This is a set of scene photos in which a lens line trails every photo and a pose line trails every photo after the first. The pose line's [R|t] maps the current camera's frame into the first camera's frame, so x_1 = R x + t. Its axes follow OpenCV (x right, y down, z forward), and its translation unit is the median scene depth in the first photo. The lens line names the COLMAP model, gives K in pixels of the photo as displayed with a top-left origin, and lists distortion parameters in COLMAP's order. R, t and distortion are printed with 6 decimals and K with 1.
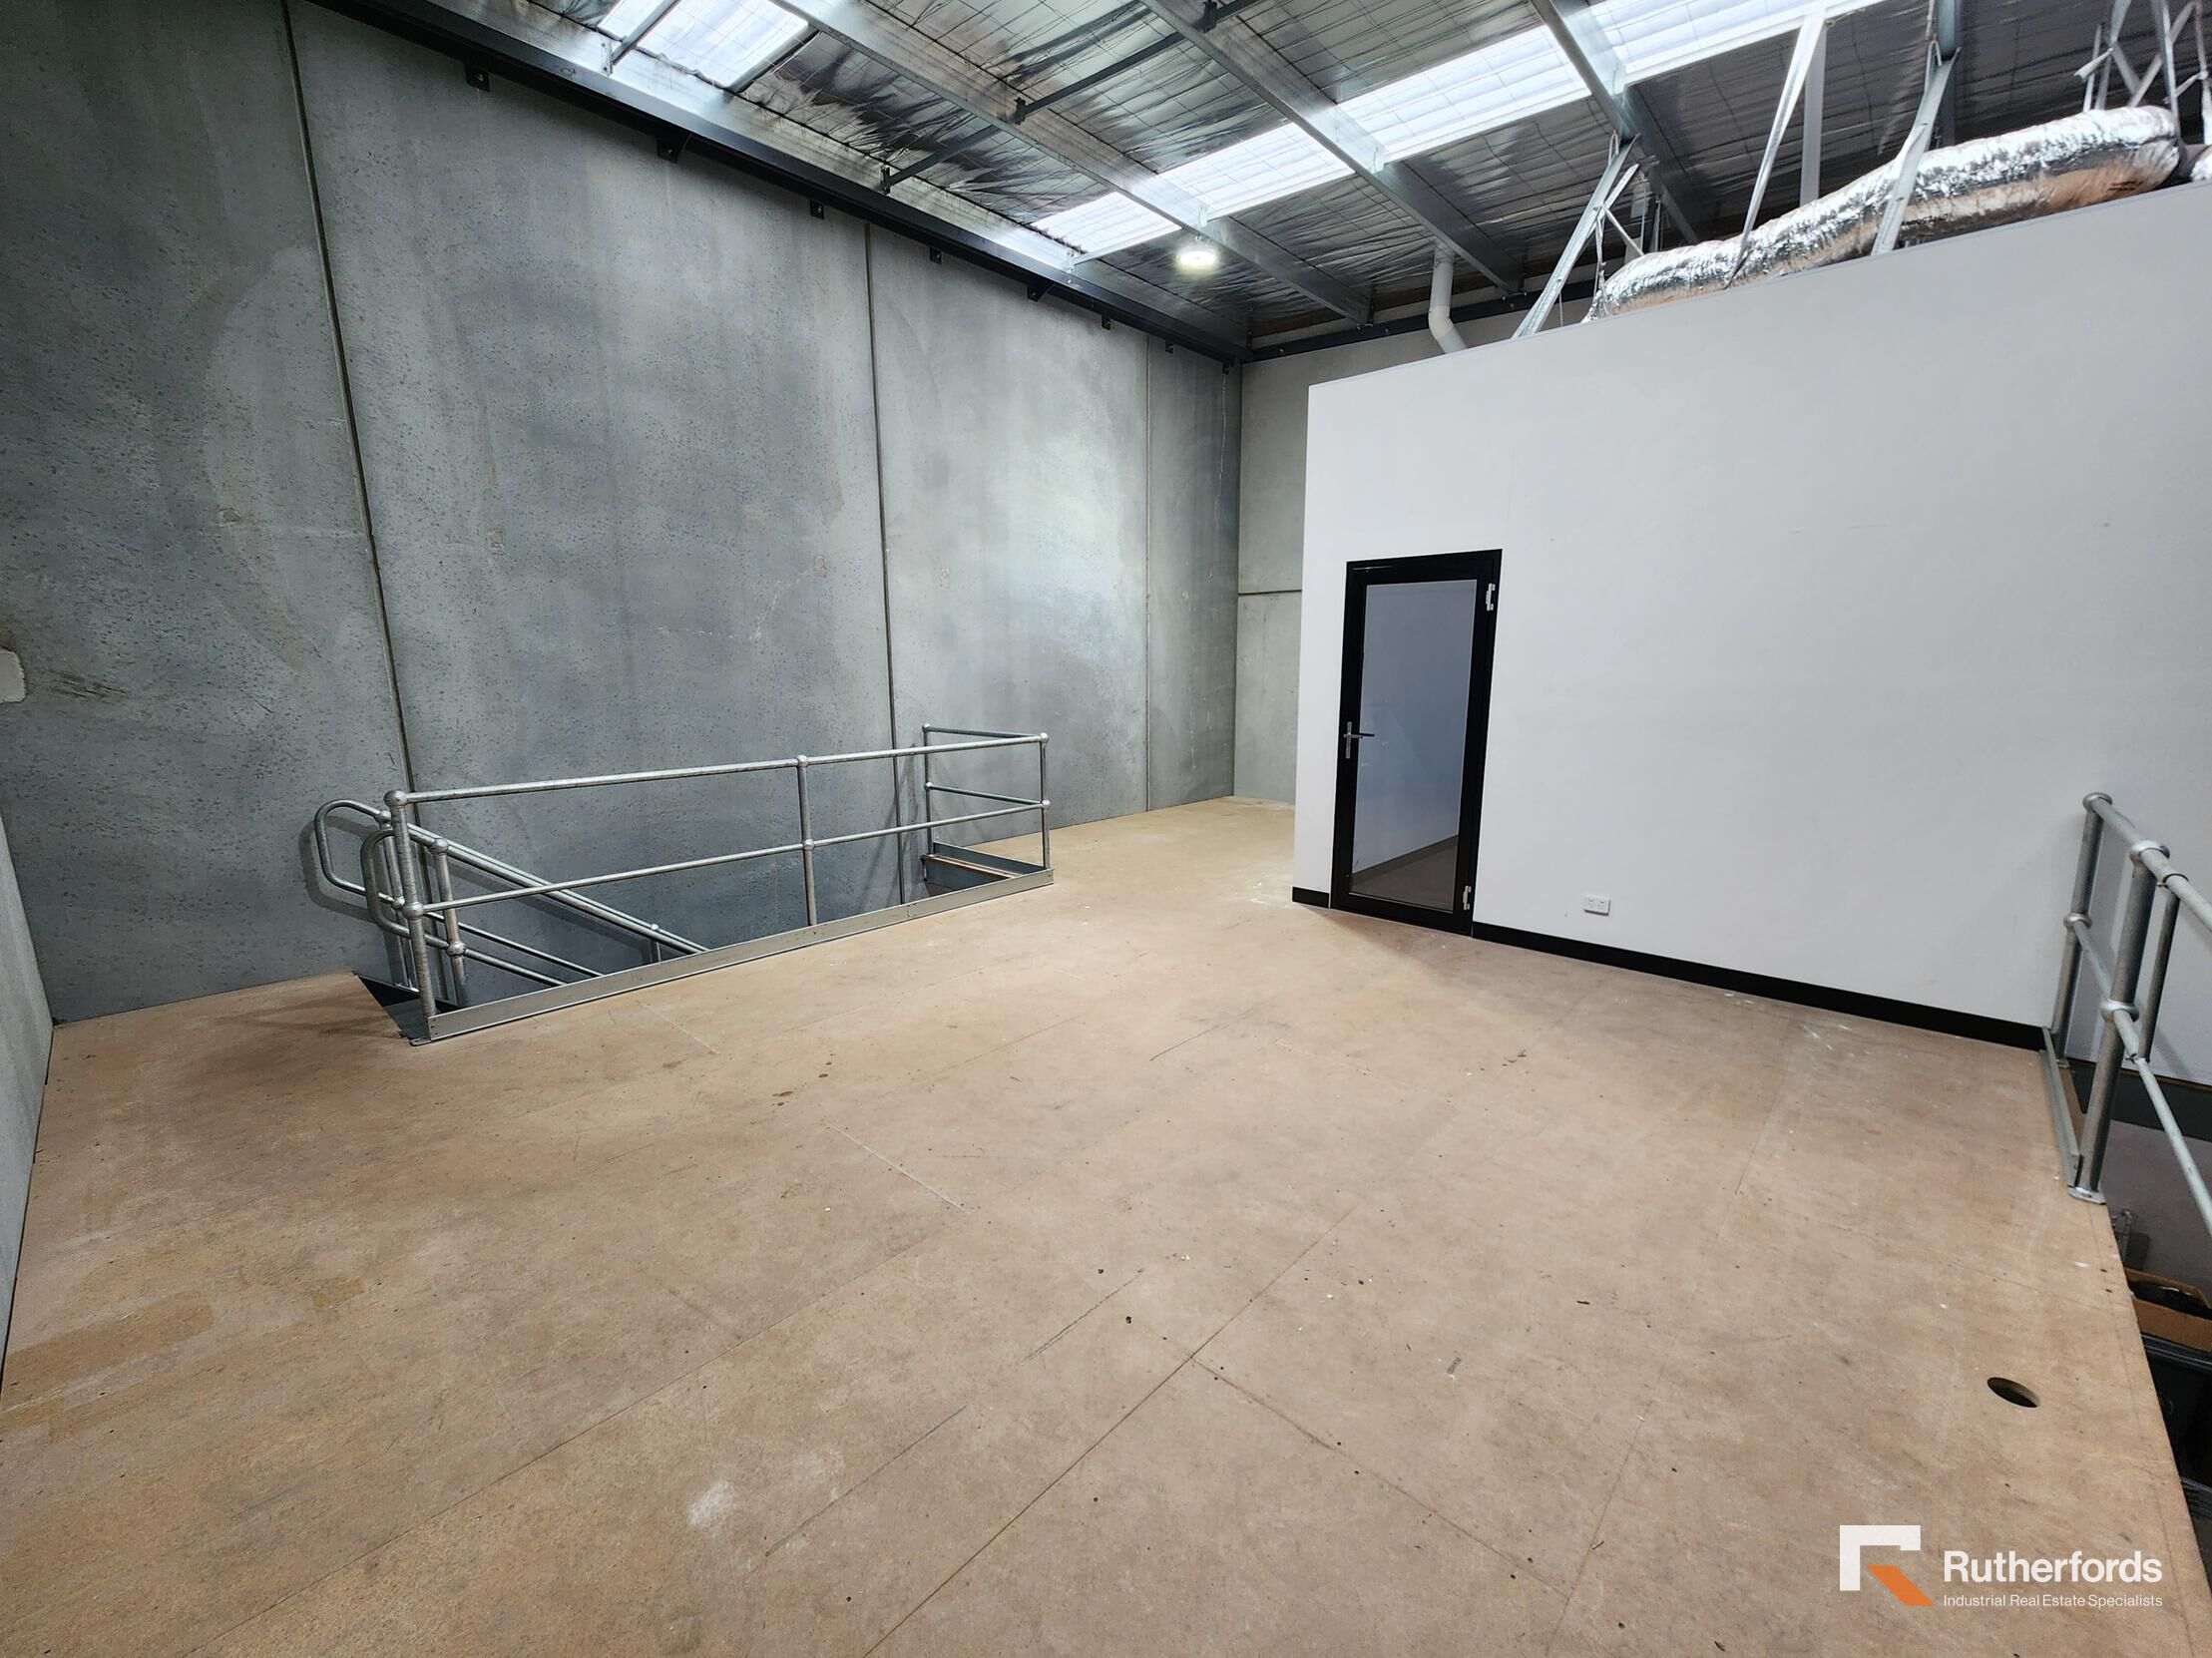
lens RADIAL K [[902.6, 0, 1096.2], [0, 902.6, 837.8], [0, 0, 1]] dist [-0.000583, 0.000123]
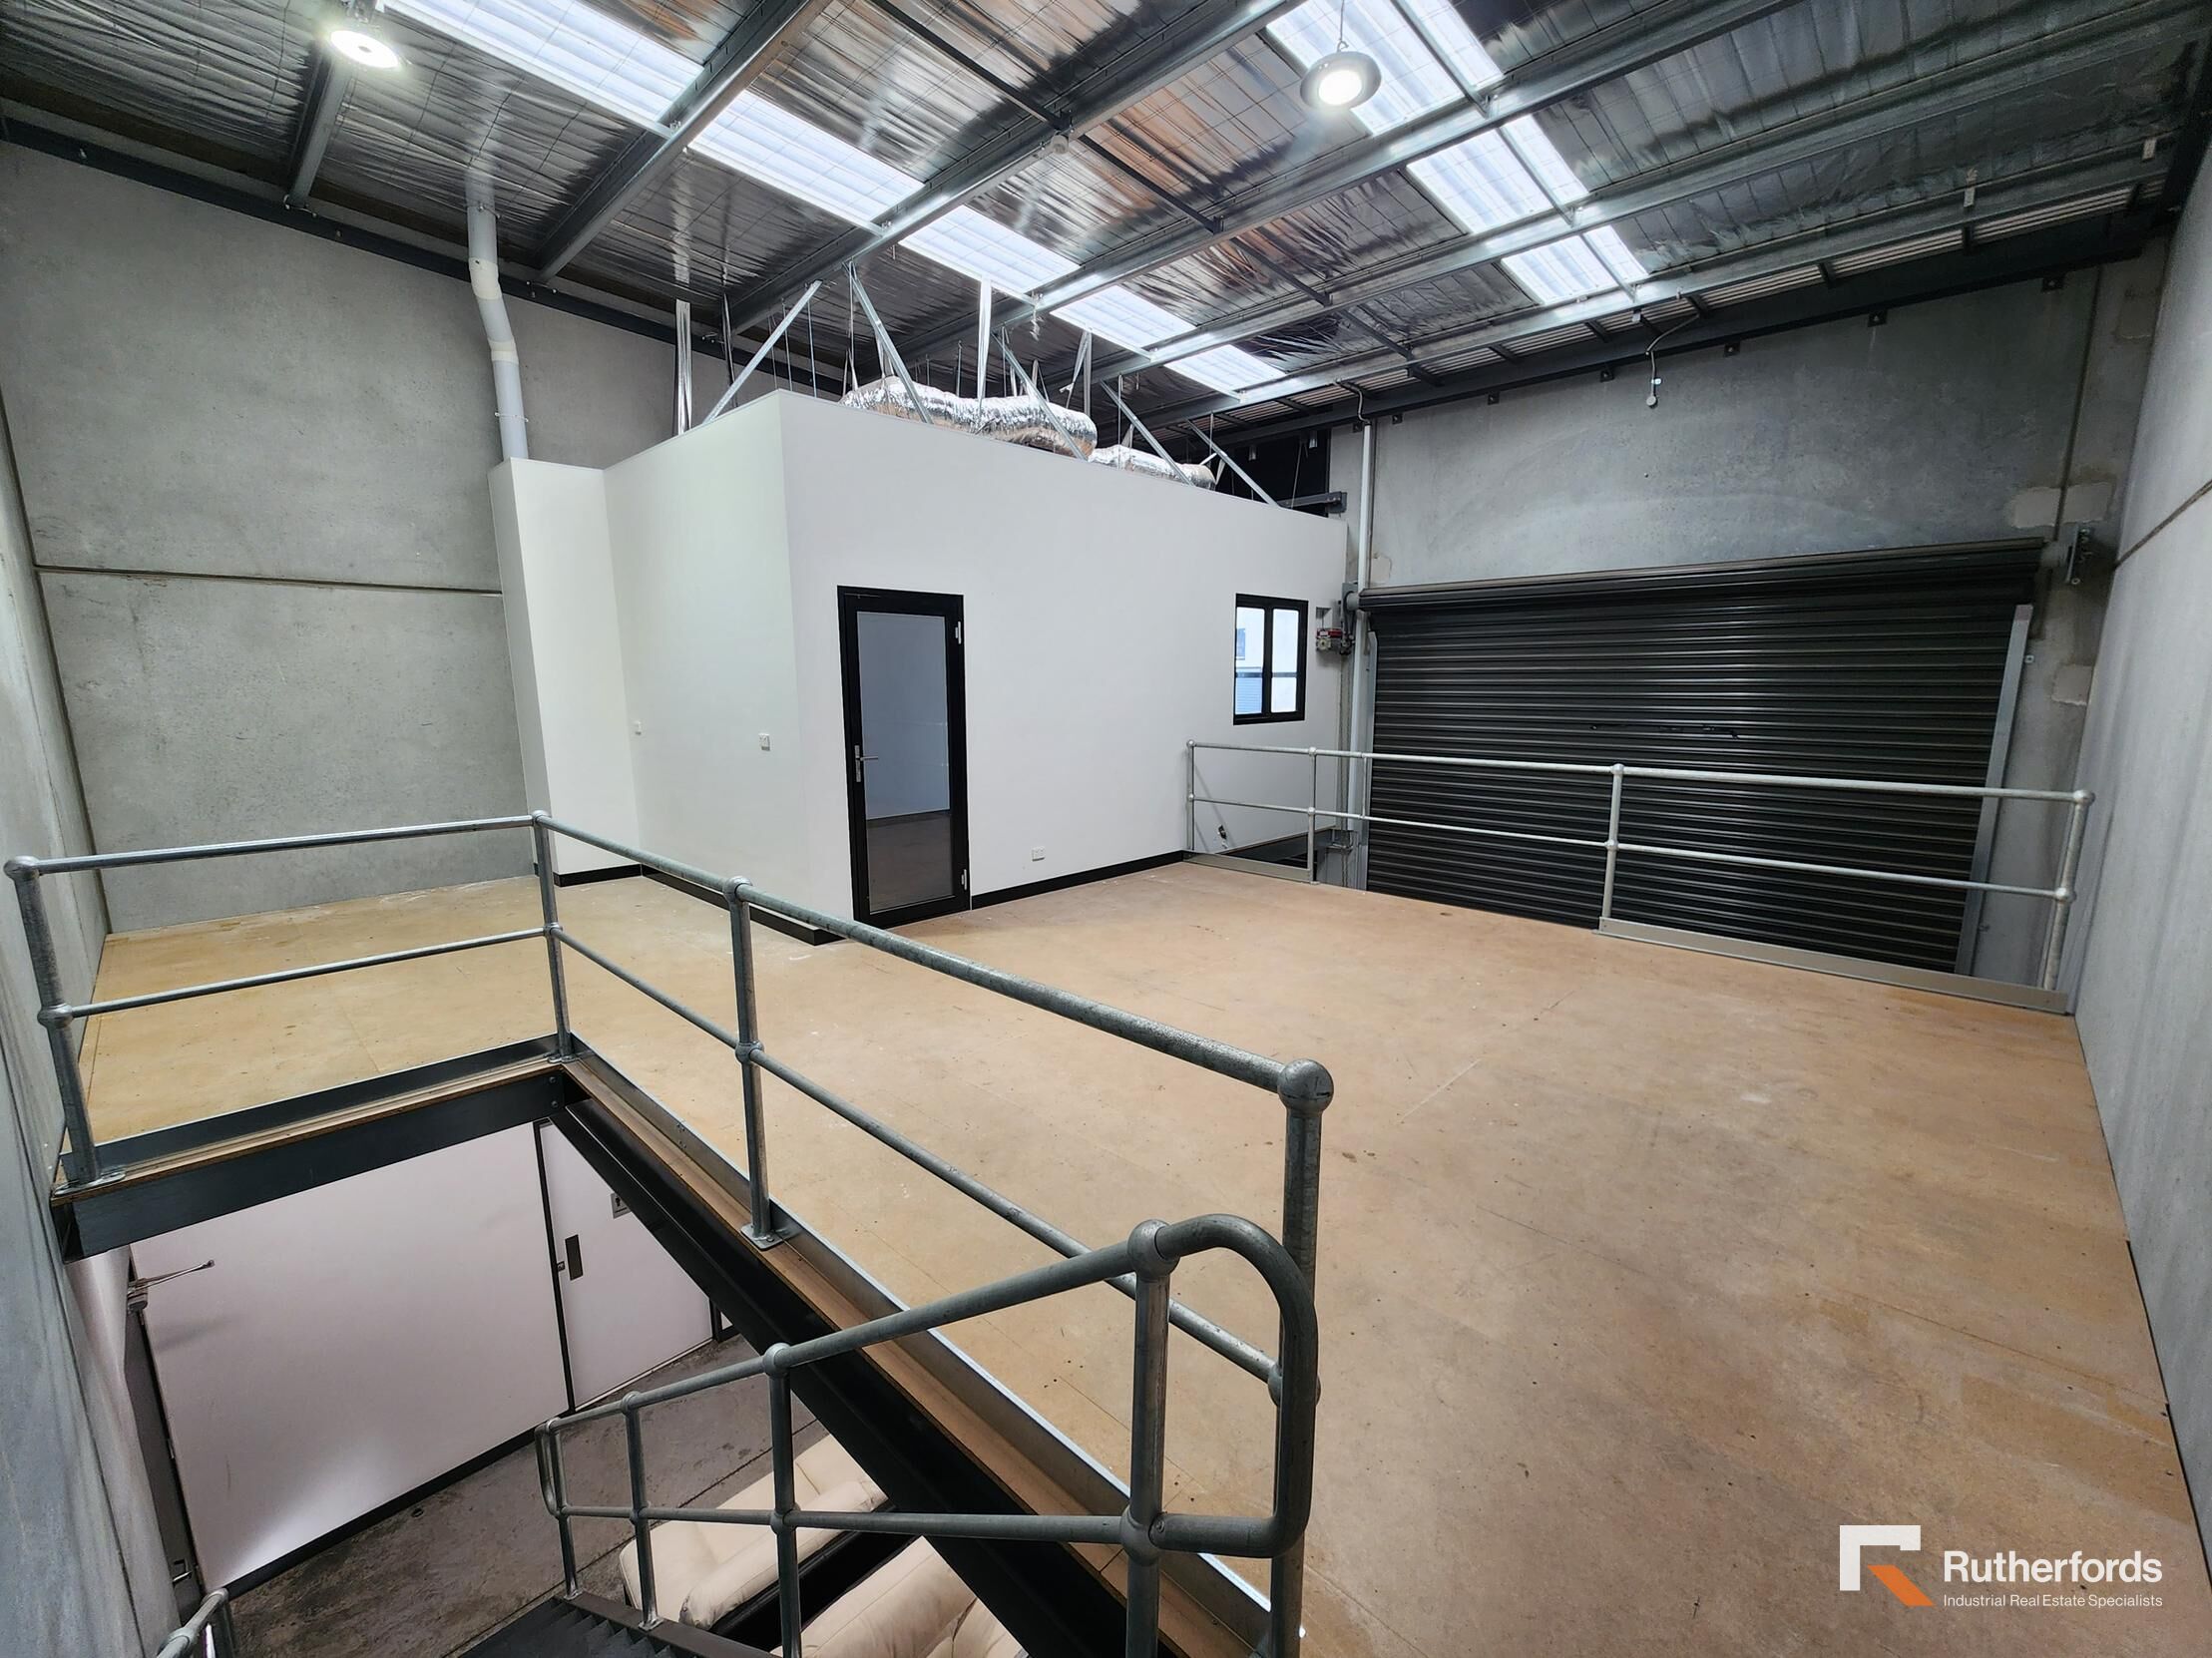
lens RADIAL K [[902.6, 0, 1142.2], [0, 902.6, 823.9], [0, 0, 1]] dist [-0.000583, 0.000123]
pose [[-0.000861, -0.157305, 0.987550, -1.305931], [0.199159, 0.967740, 0.154323, -0.244258], [-0.979967, 0.196812, 0.030495, 1.219146]]
